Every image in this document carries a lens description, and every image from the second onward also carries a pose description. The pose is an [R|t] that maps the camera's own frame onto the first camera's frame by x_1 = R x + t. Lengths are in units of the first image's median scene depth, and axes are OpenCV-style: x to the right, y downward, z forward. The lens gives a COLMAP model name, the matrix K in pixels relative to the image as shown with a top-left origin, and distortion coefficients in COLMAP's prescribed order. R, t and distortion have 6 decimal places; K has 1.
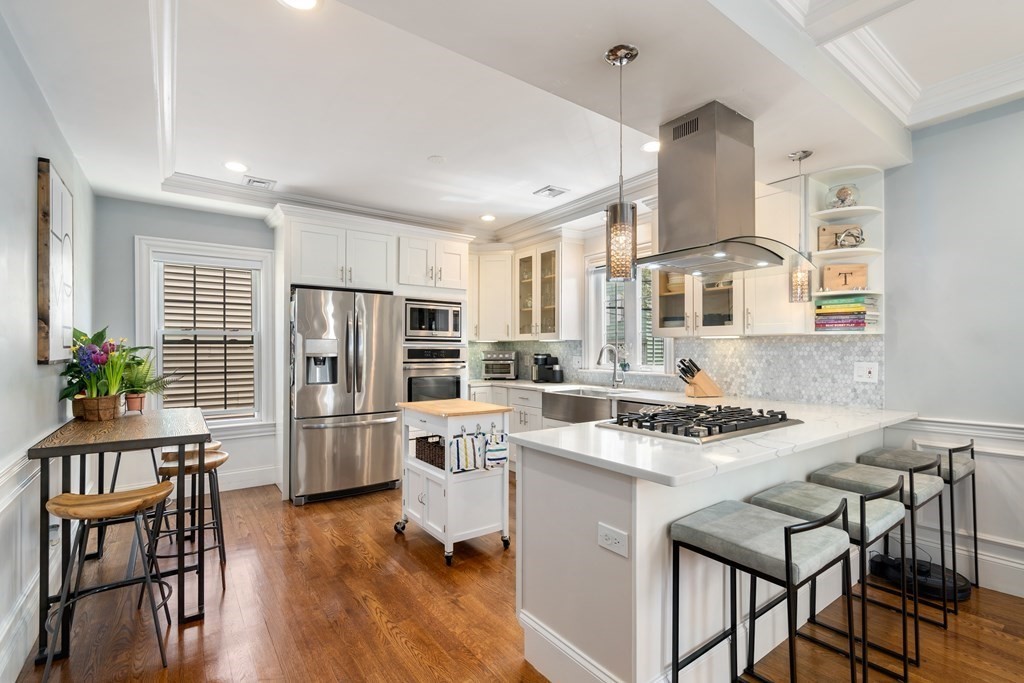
lens RADIAL K [[467.8, 0, 511.2], [0, 467.8, 356.2], [0, 0, 1]] dist [-0.001588, 0.001829]
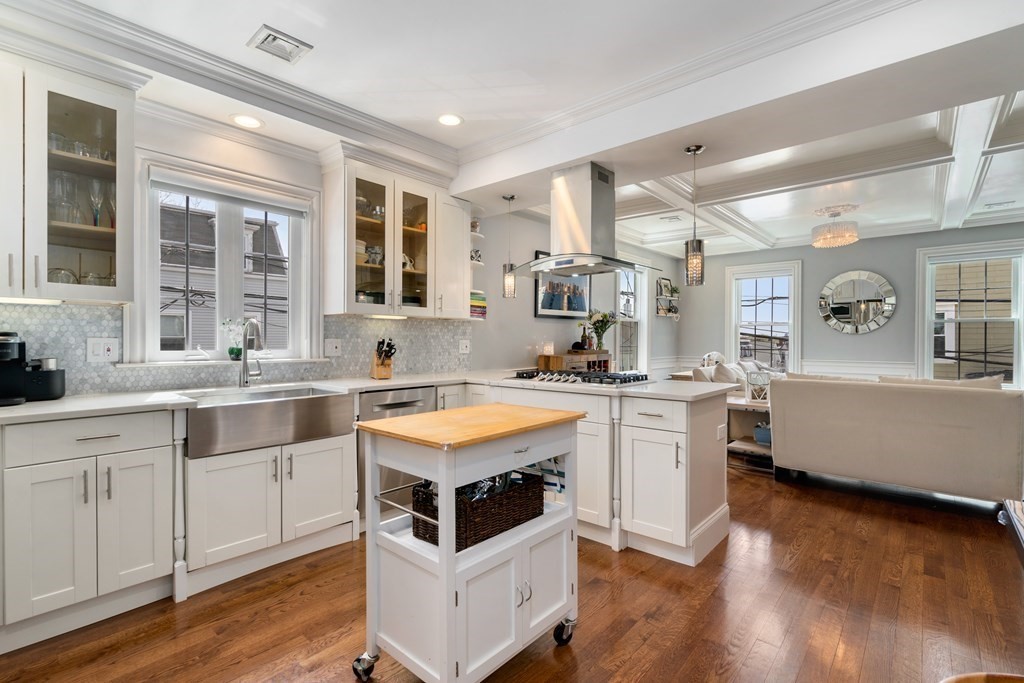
lens RADIAL K [[467.8, 0, 518.2], [0, 467.8, 338.7], [0, 0, 1]] dist [-0.001588, 0.001829]
pose [[-0.223253, -0.015527, 0.974637, -0.535092], [-0.003704, 0.999879, 0.015081, -0.010327], [-0.974753, -0.000243, -0.223284, 0.847105]]
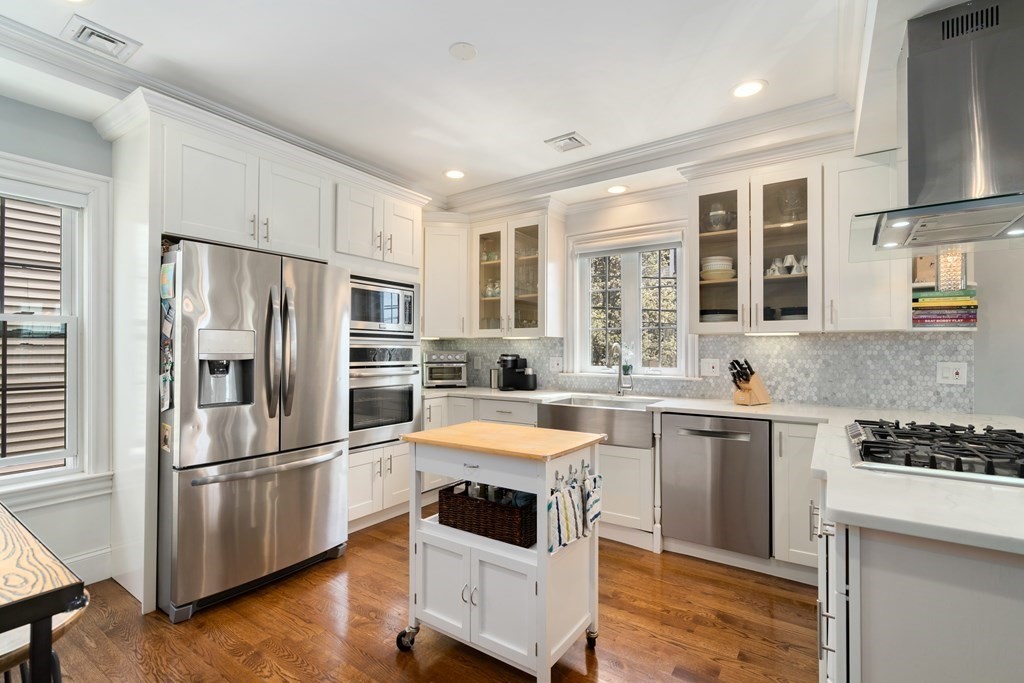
lens RADIAL K [[467.8, 0, 510.4], [0, 467.8, 350.5], [0, 0, 1]] dist [-0.001588, 0.001829]
pose [[0.940844, 0.000558, 0.338839, -0.262139], [0.004313, 0.999898, -0.013624, -0.001003], [-0.338812, 0.014279, 0.940746, 0.314363]]
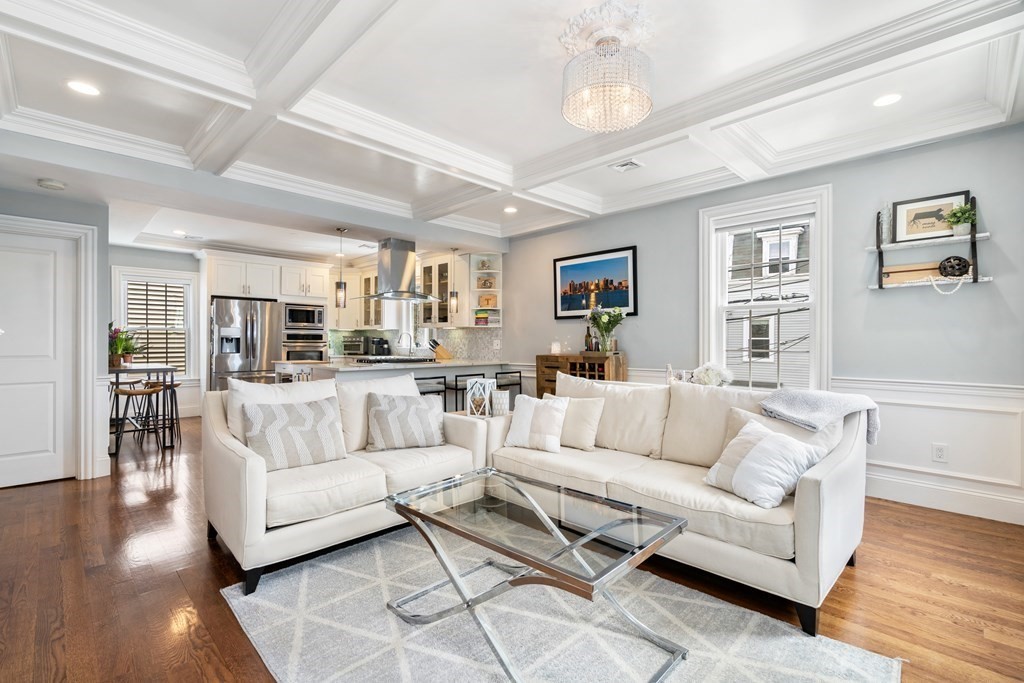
lens RADIAL K [[467.8, 0, 512.9], [0, 467.8, 345.0], [0, 0, 1]] dist [-0.001588, 0.001829]
pose [[0.988463, 0.002135, 0.151446, 0.363877], [-0.001653, 0.999993, -0.003304, 0.031577], [-0.151452, 0.003015, 0.988460, -0.864431]]
